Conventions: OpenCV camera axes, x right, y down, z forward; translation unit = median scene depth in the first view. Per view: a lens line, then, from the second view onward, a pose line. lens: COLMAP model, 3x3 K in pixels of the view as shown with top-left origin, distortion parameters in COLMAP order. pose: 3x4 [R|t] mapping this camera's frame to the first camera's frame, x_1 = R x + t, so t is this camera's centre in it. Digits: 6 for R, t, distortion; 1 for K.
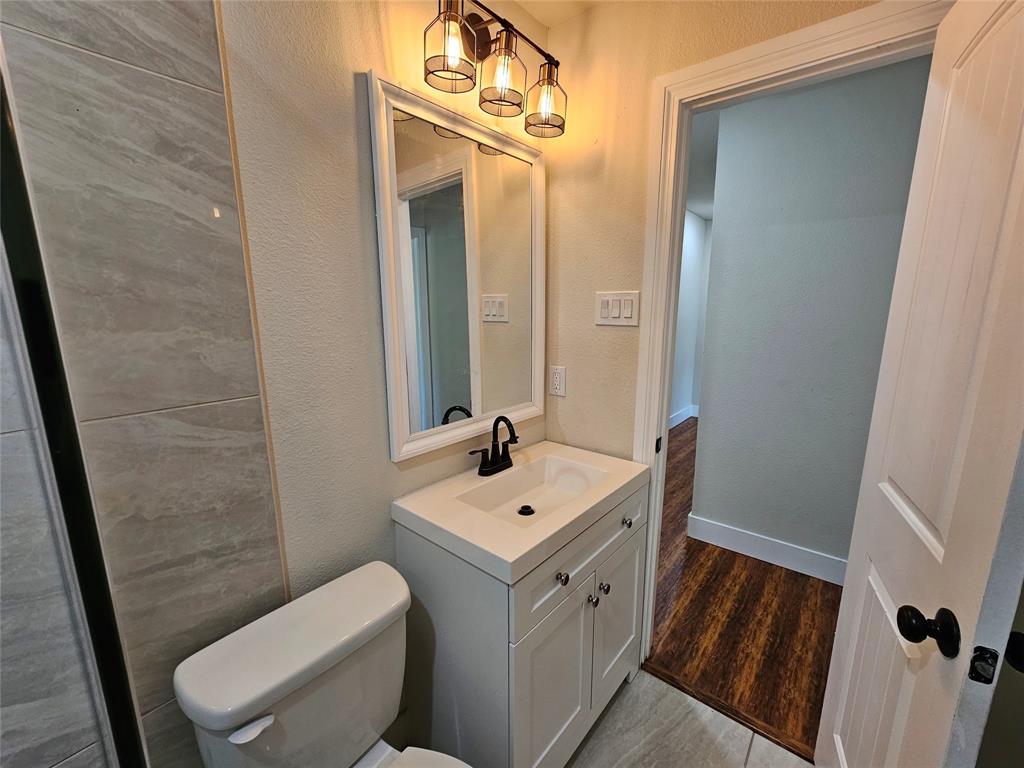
lens RADIAL K [[420.5, 0, 512.5], [0, 420.5, 383.2], [0, 0, 1]] dist [-0.001418, 0.000650]
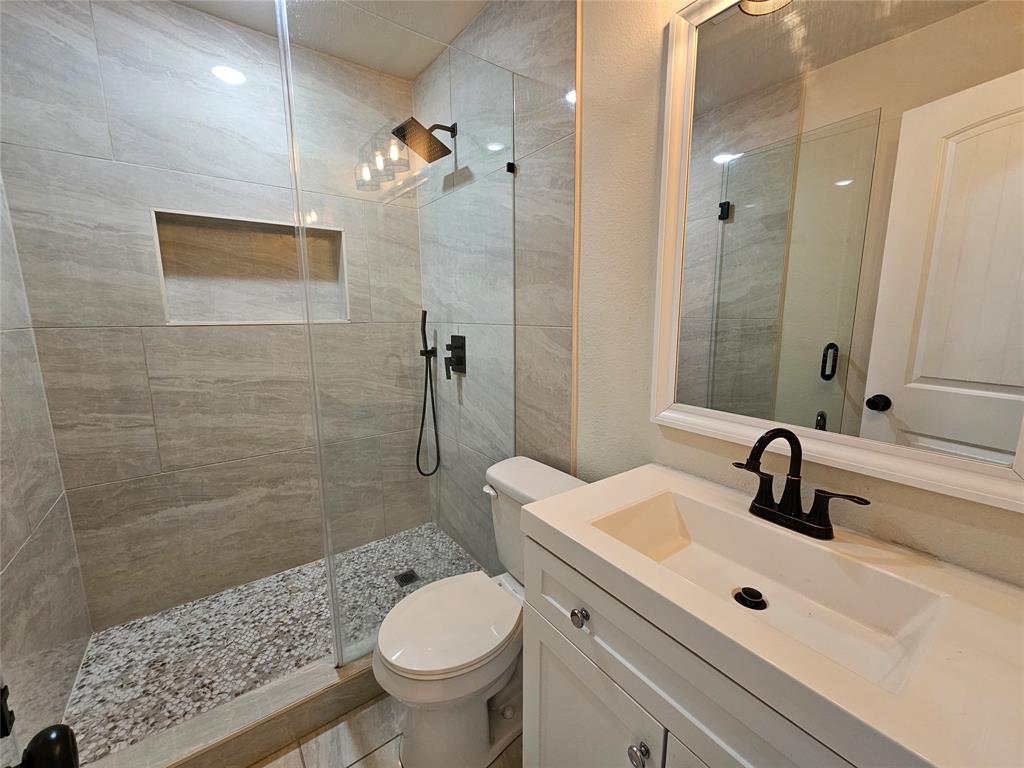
lens RADIAL K [[420.5, 0, 518.5], [0, 420.5, 382.3], [0, 0, 1]] dist [-0.001418, 0.000650]
pose [[-0.227362, 0.166943, -0.959394, 0.994624], [-0.173706, 0.962443, 0.208639, -0.067470], [0.958193, 0.214089, -0.189823, 1.234378]]
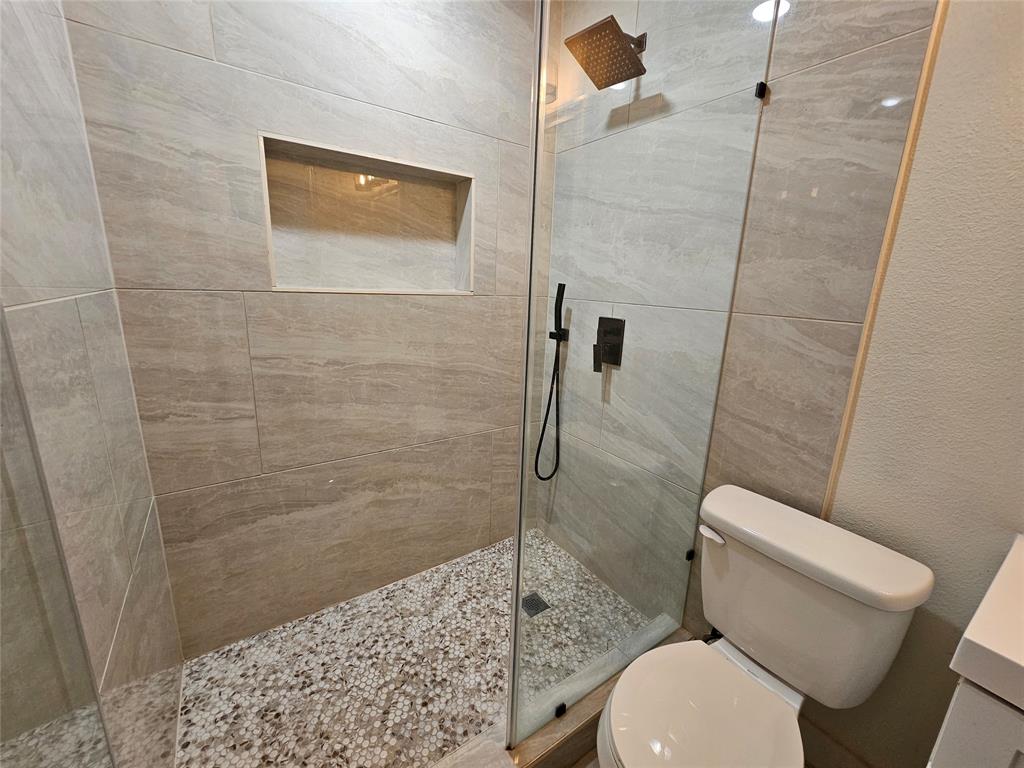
lens RADIAL K [[420.5, 0, 518.6], [0, 420.5, 382.2], [0, 0, 1]] dist [-0.001418, 0.000650]
pose [[-0.262429, 0.221628, -0.939155, 0.714455], [-0.214960, 0.935383, 0.280805, 0.061323], [0.940703, 0.275573, -0.197831, 0.462989]]
